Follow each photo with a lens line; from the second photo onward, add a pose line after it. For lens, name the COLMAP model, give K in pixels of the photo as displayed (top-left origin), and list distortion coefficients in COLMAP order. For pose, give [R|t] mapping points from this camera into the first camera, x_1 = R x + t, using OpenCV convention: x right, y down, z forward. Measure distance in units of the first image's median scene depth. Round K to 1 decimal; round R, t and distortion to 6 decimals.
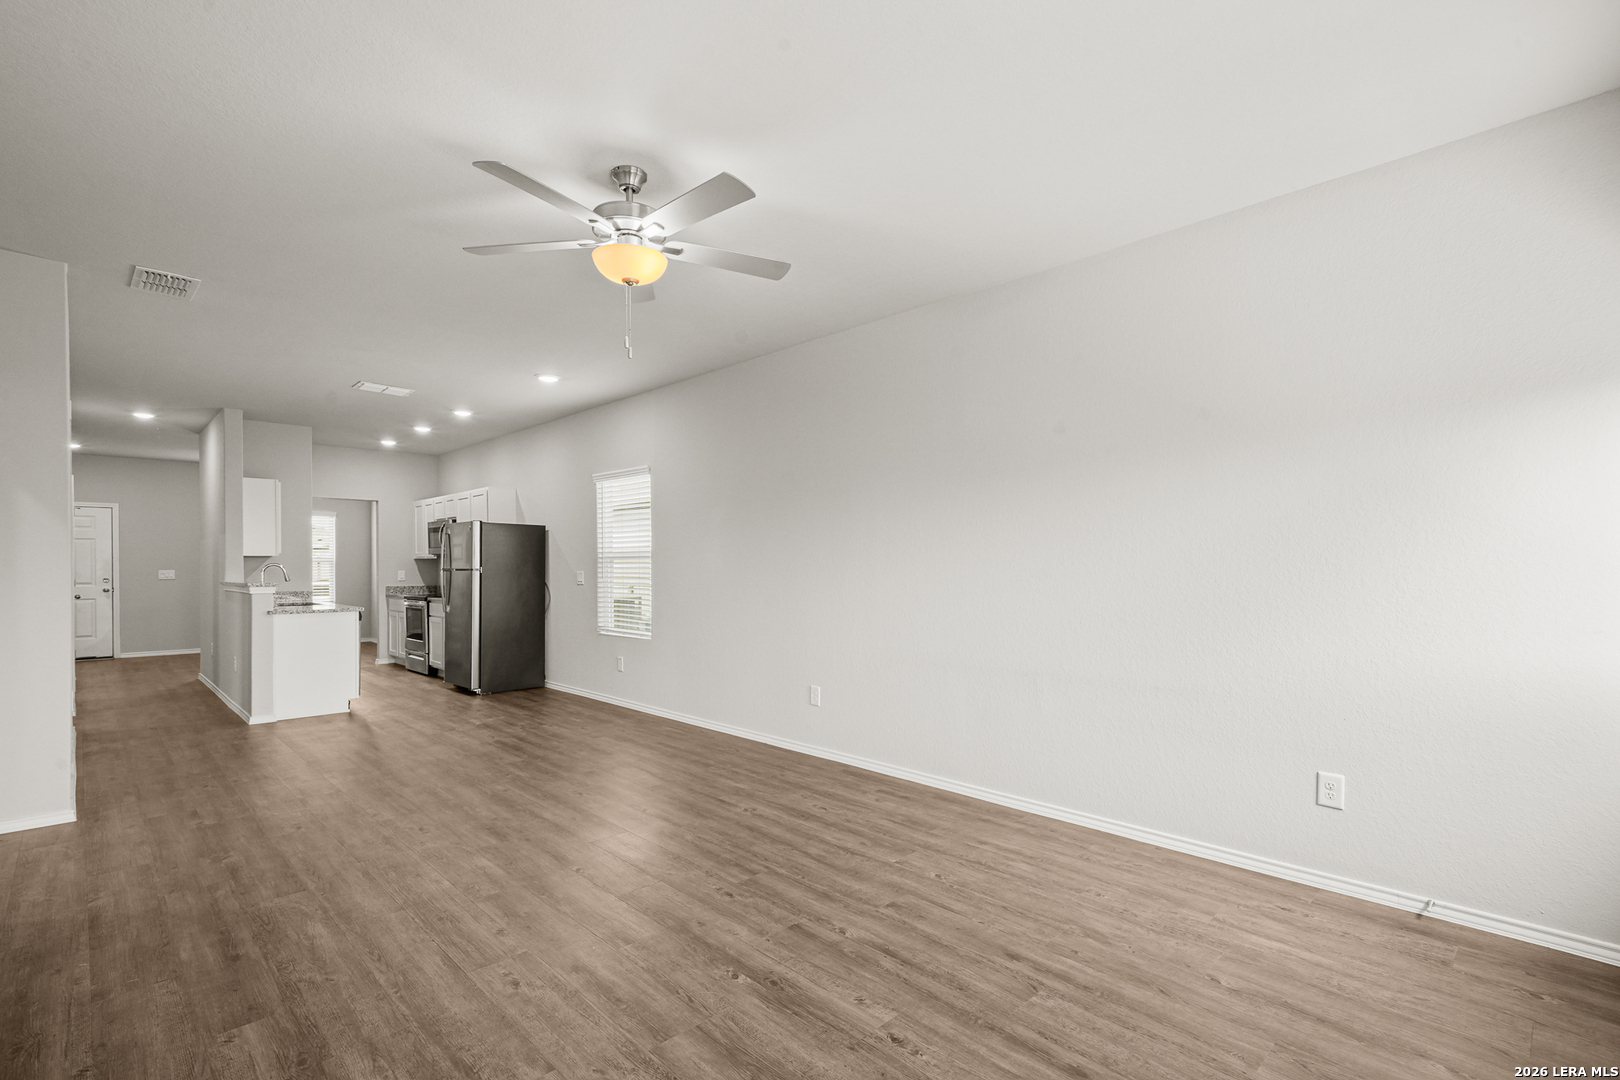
lens RADIAL K [[736.0, 0, 817.3], [0, 736.0, 548.9], [0, 0, 1]] dist [0.002240, 0.000354]
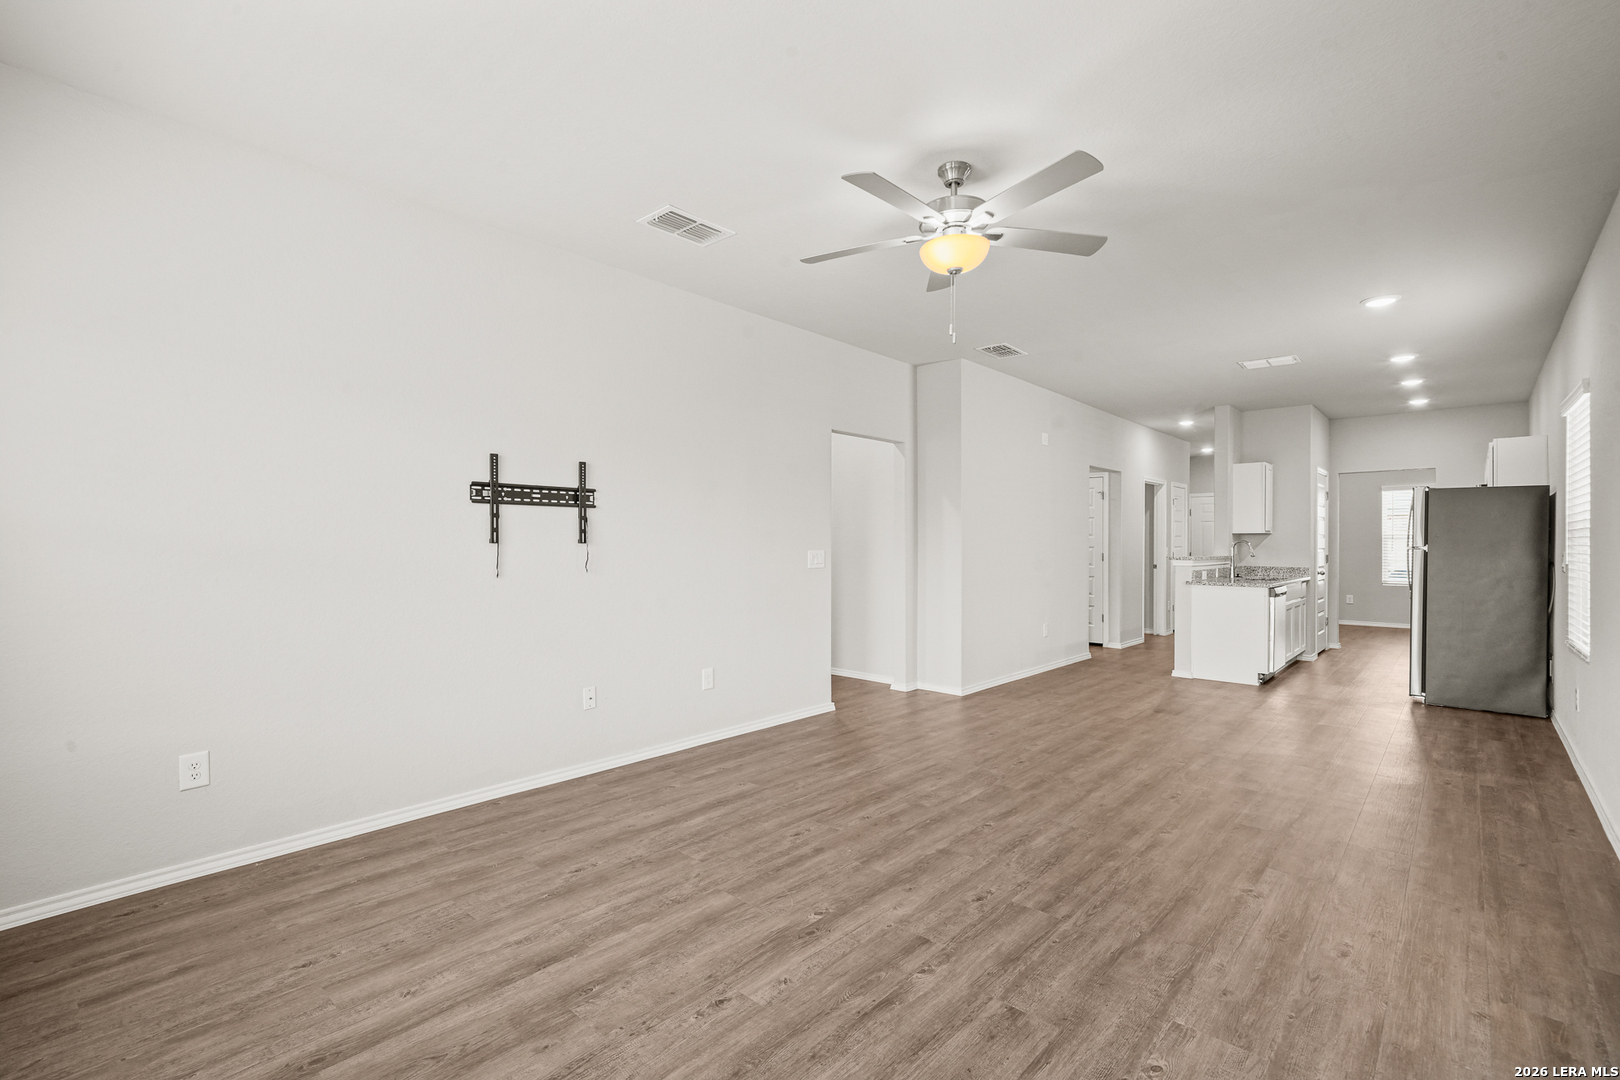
lens RADIAL K [[736.0, 0, 817.3], [0, 736.0, 548.9], [0, 0, 1]] dist [0.002240, 0.000354]
pose [[0.063987, 0.013932, -0.997853, 0.773915], [0.016323, 0.999754, 0.015005, 0.013798], [0.997817, -0.017248, 0.063744, 0.738106]]
